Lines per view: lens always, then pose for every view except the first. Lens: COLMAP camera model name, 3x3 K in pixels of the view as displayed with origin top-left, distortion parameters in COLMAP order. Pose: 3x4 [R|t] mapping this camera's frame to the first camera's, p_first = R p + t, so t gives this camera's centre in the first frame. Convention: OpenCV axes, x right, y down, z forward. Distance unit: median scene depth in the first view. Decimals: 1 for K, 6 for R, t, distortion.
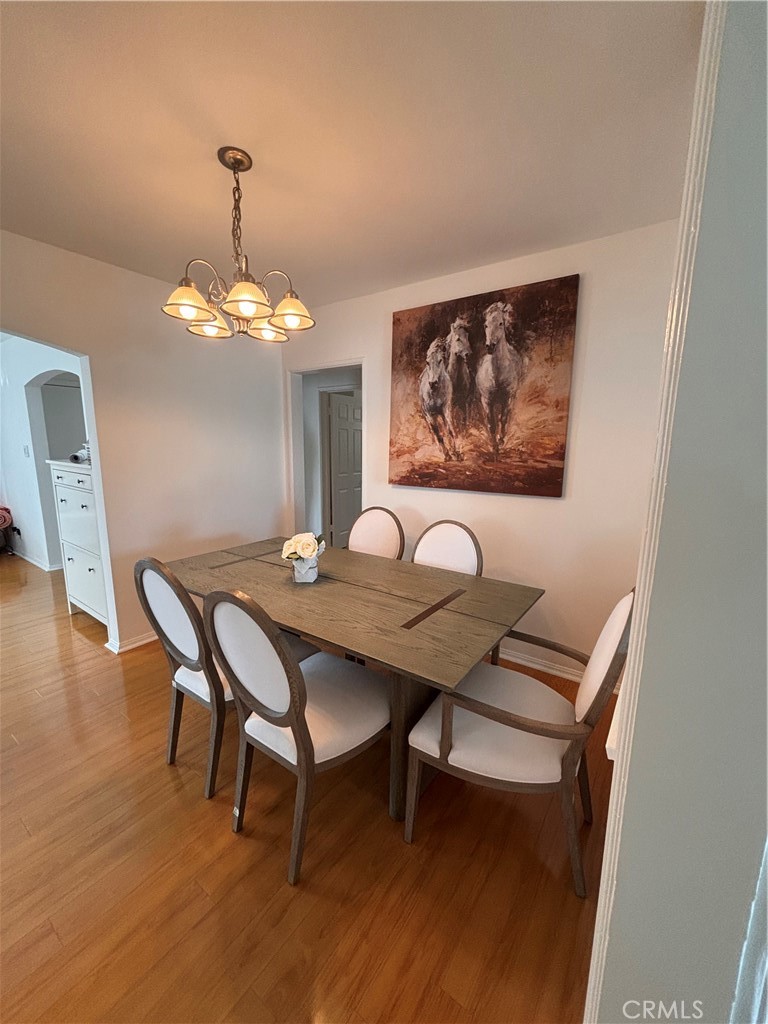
lens RADIAL K [[412.5, 0, 385.9], [0, 412.5, 514.7], [0, 0, 1]] dist [0.002043, 0.000761]
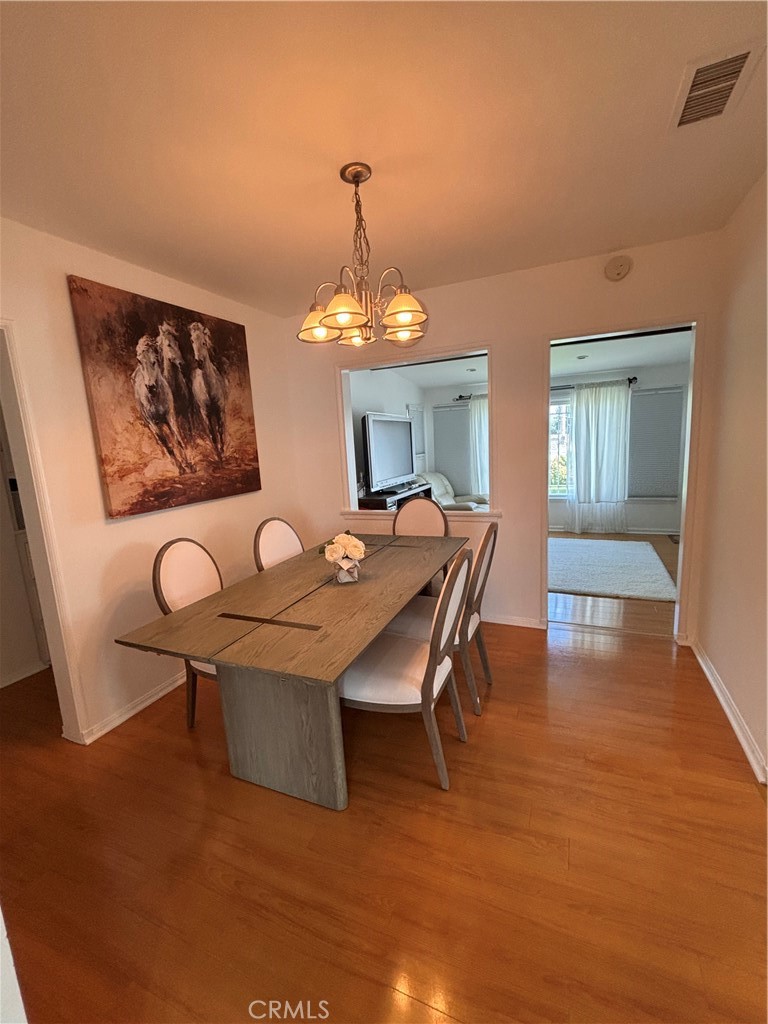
lens RADIAL K [[431.2, 0, 387.7], [0, 431.2, 511.4], [0, 0, 1]] dist [-0.010639, -0.003143]
pose [[-0.203141, -0.156418, 0.966575, -0.916256], [0.225164, 0.953240, 0.201581, -0.147800], [-0.952909, 0.258587, -0.158422, 0.771391]]
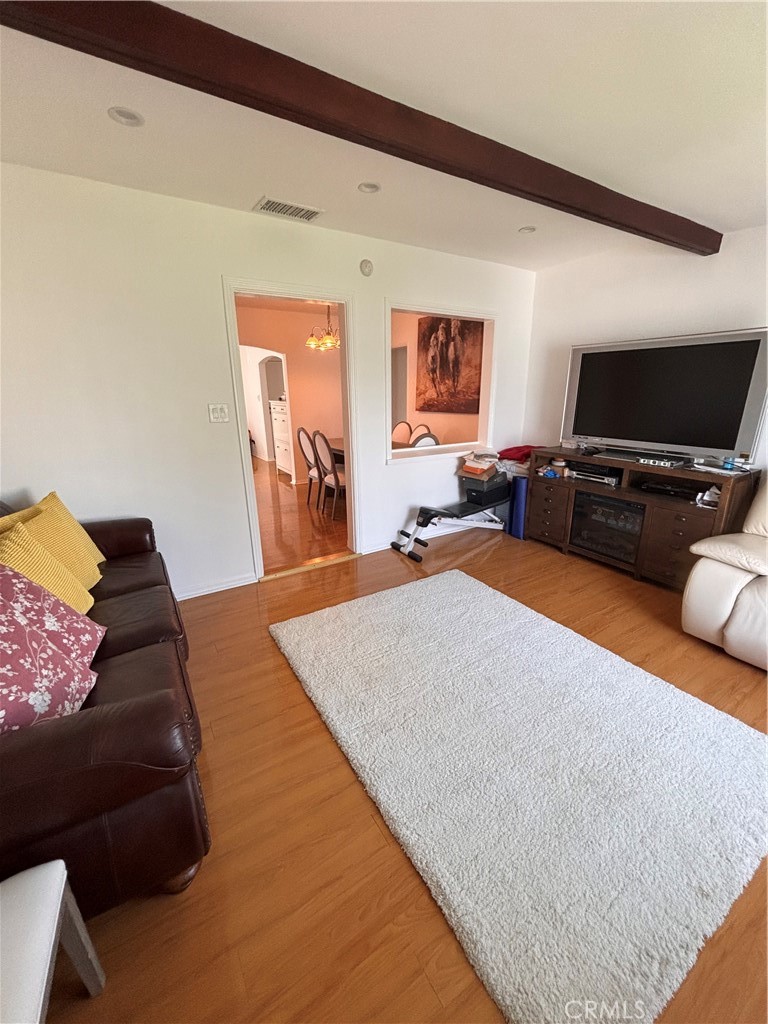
lens RADIAL K [[412.5, 0, 390.4], [0, 412.5, 520.4], [0, 0, 1]] dist [0.002043, 0.000761]
pose [[0.928792, 0.091072, -0.359237, 0.732405], [-0.045198, 0.989936, 0.134106, 0.206465], [0.367835, -0.108320, 0.923561, -1.009950]]
